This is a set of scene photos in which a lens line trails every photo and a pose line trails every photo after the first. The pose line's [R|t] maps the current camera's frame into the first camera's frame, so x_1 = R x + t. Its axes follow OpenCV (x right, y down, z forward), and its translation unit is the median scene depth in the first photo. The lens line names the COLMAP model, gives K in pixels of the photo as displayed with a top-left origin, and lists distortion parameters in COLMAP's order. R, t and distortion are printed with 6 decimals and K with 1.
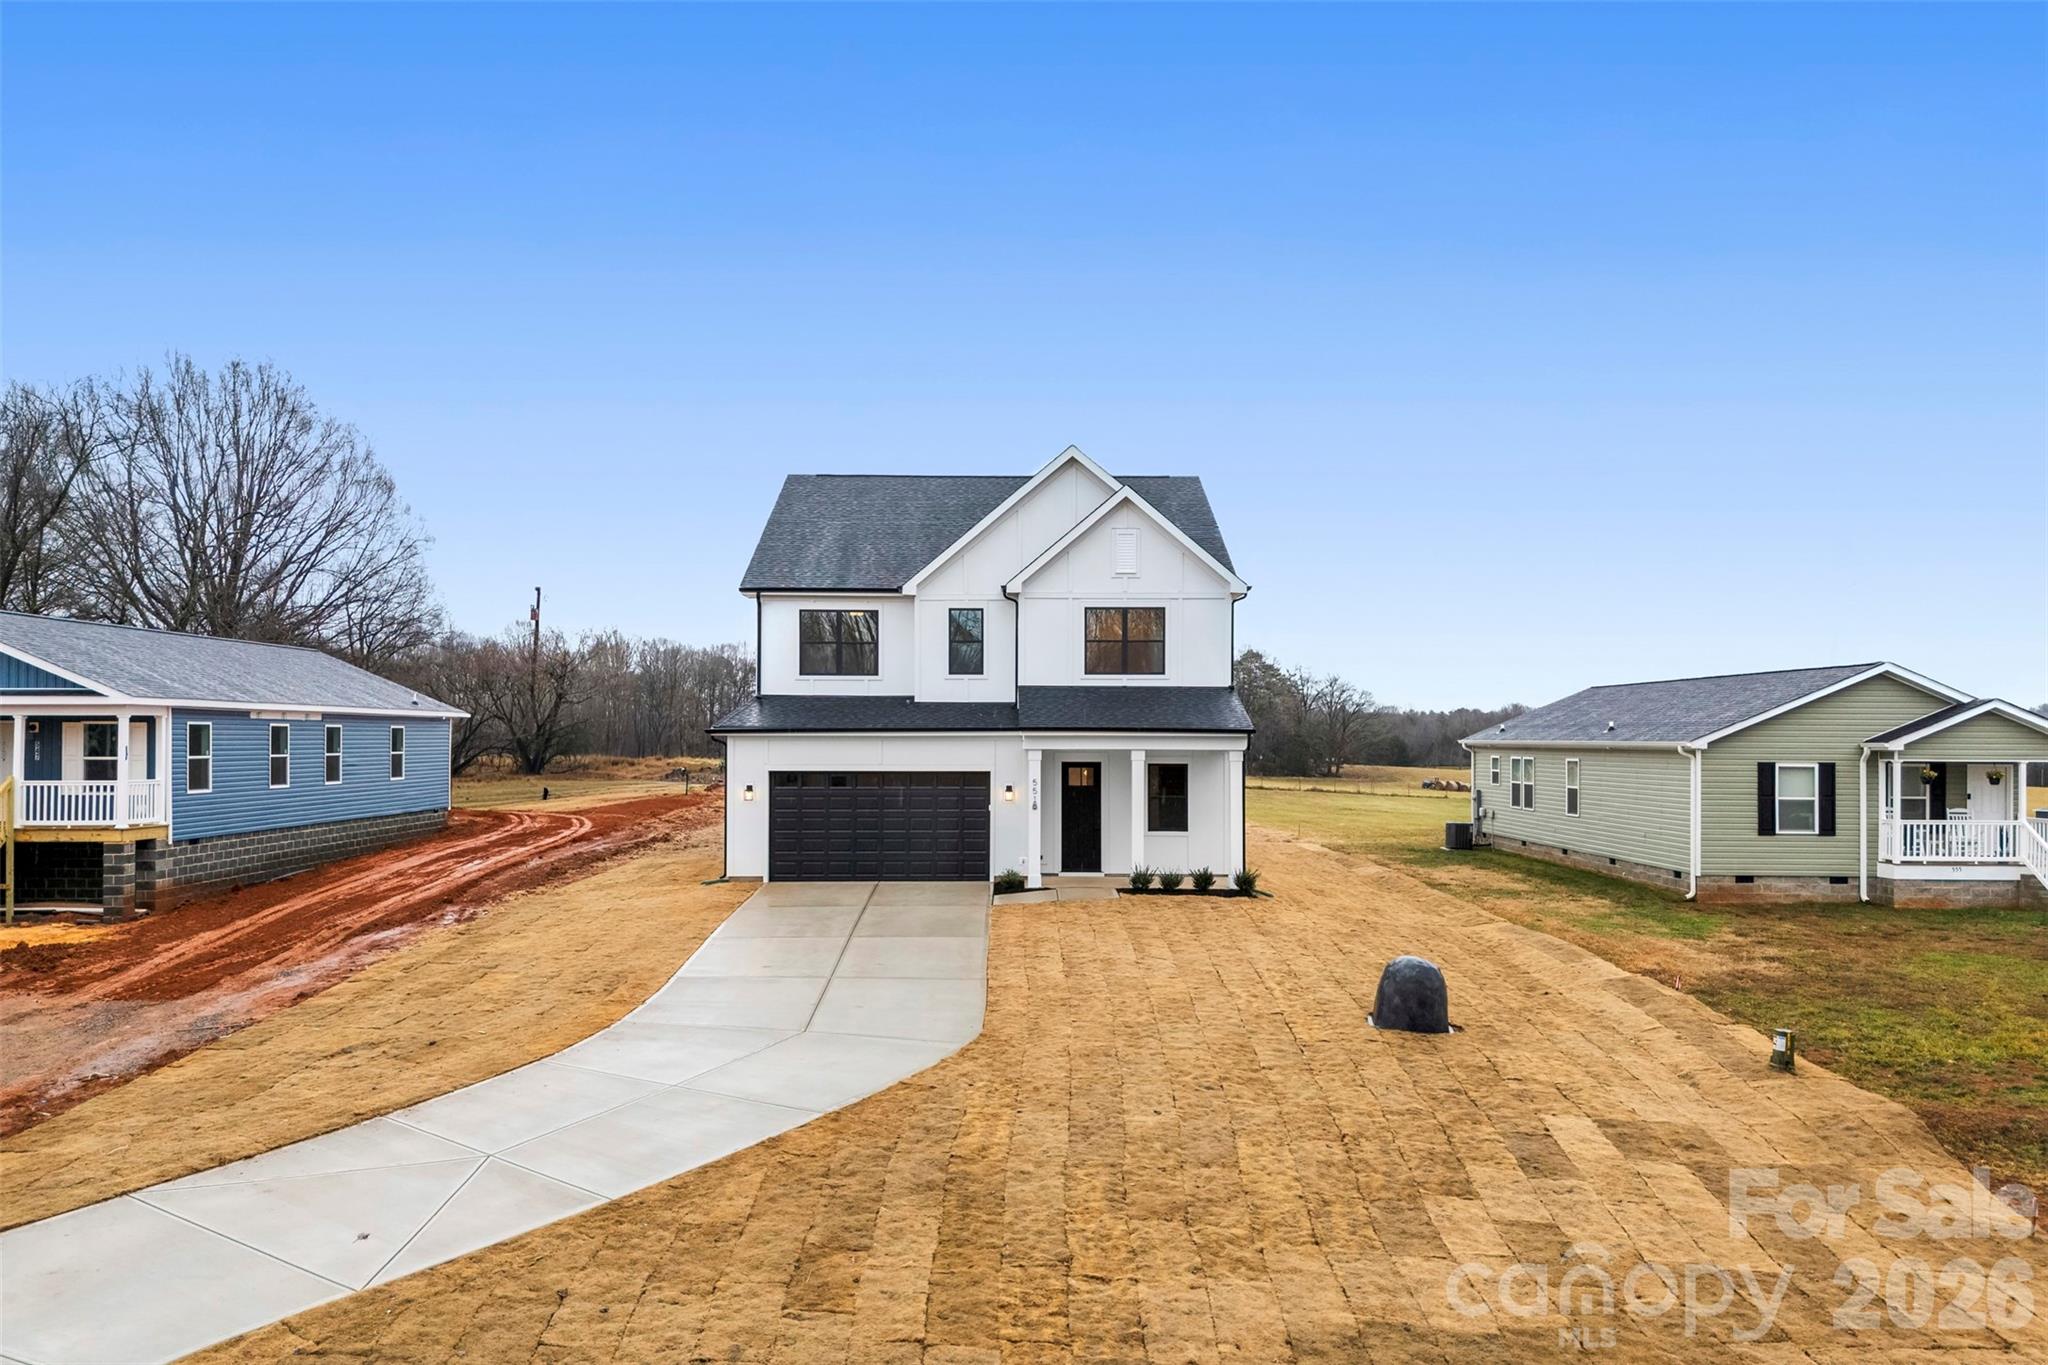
lens RADIAL K [[1524.6, 0, 1028.0], [0, 1524.6, 679.3], [0, 0, 1]] dist [0.042900, -0.011119]
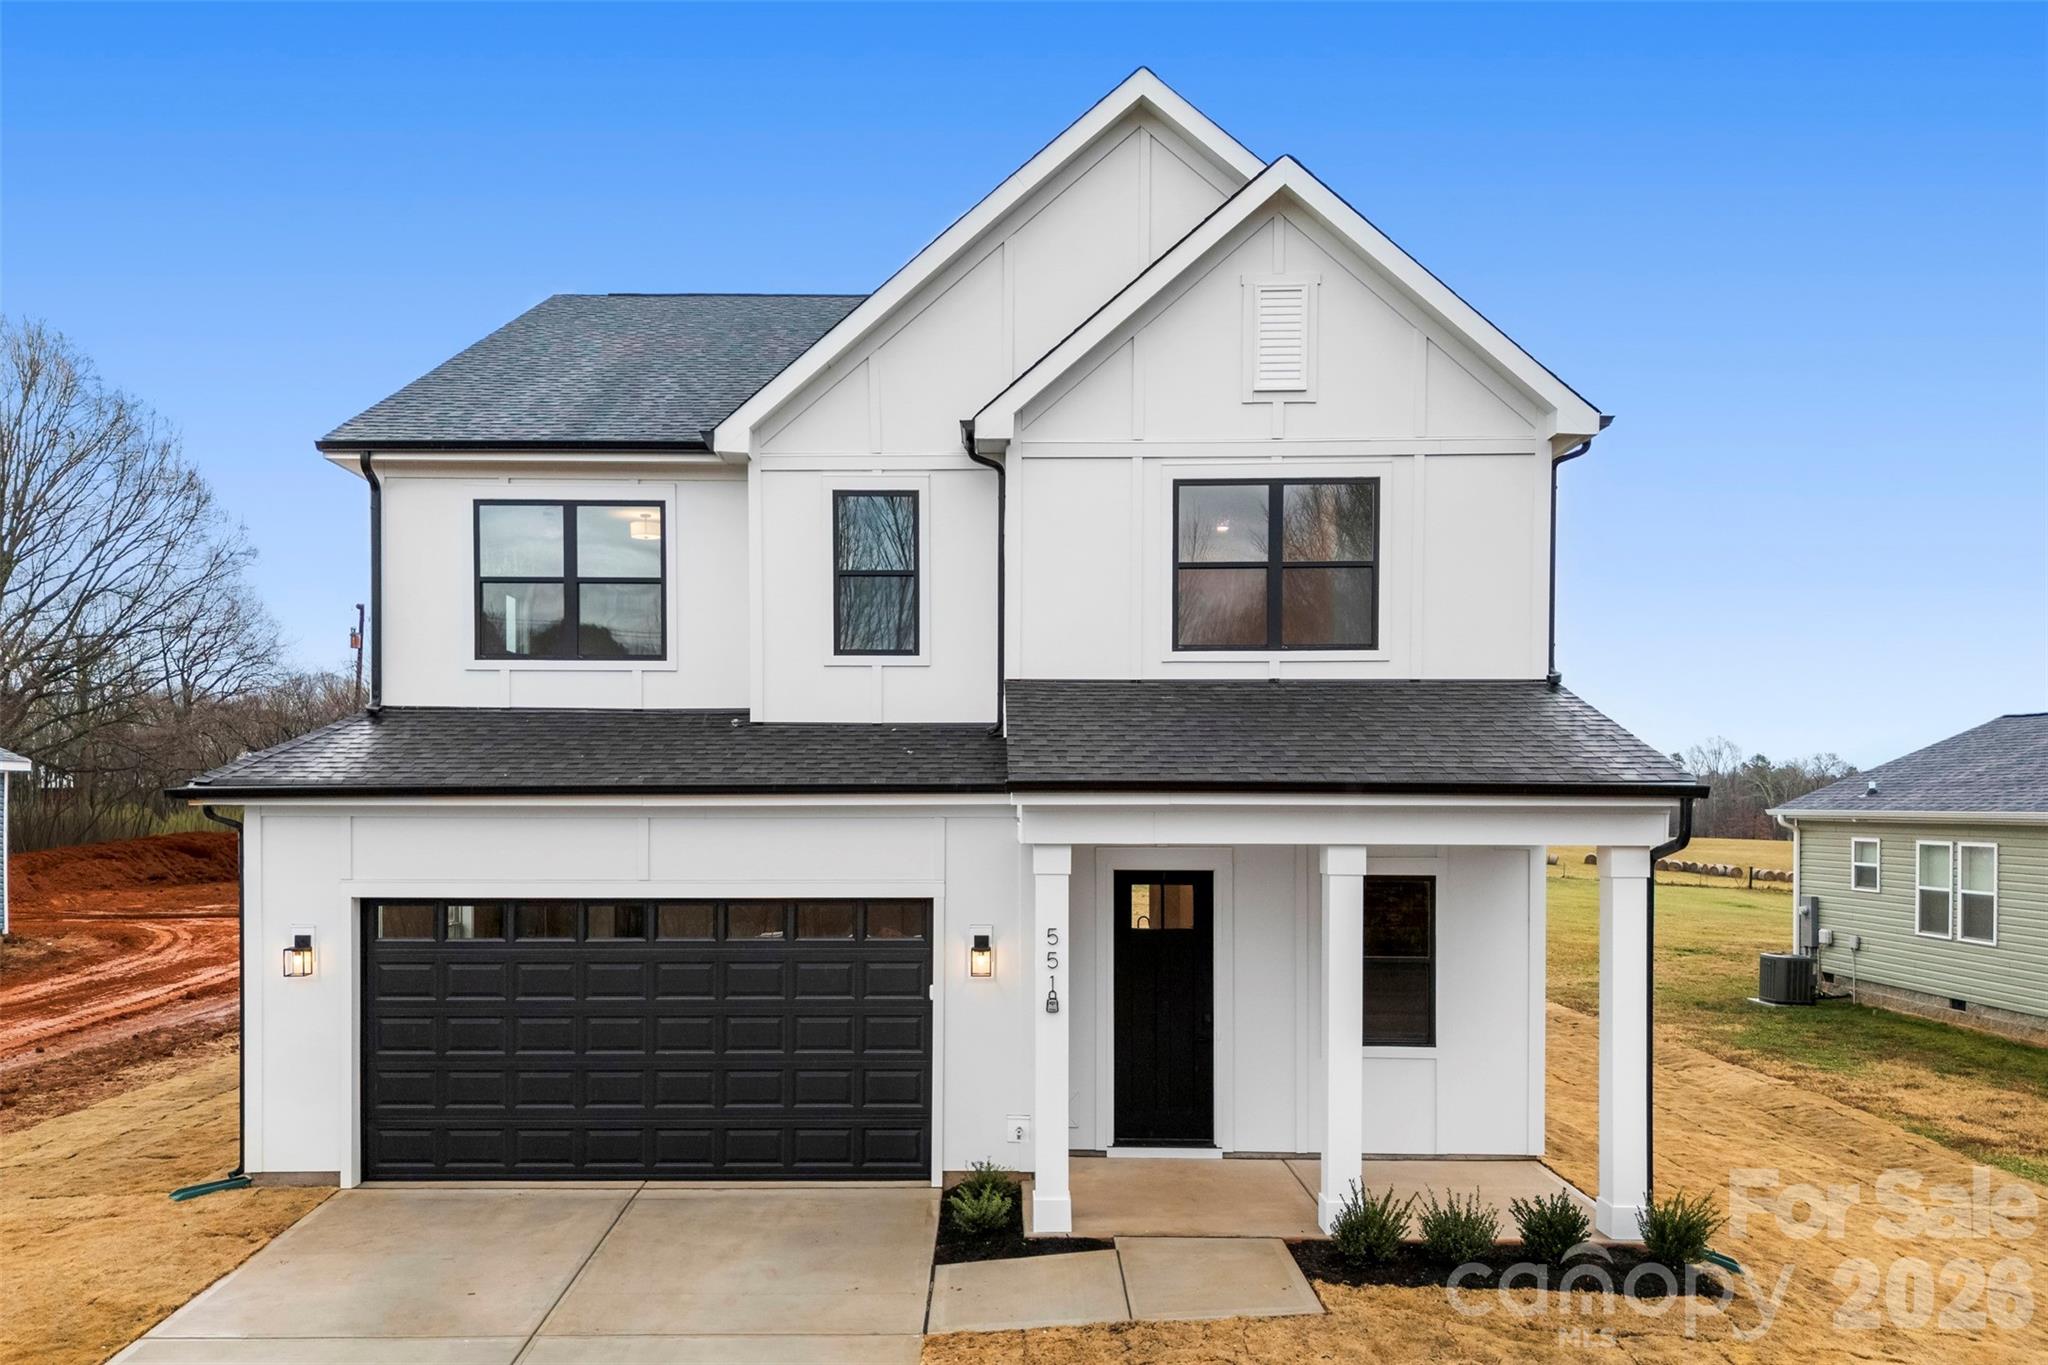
lens RADIAL K [[1524.6, 0, 979.6], [0, 1524.6, 806.5], [0, 0, 1]] dist [0.042900, -0.011119]
pose [[0.999758, -0.000904, -0.021963, -0.004373], [0.001792, 0.999180, 0.040441, 0.021235], [0.021908, -0.040471, 0.998941, 0.600414]]
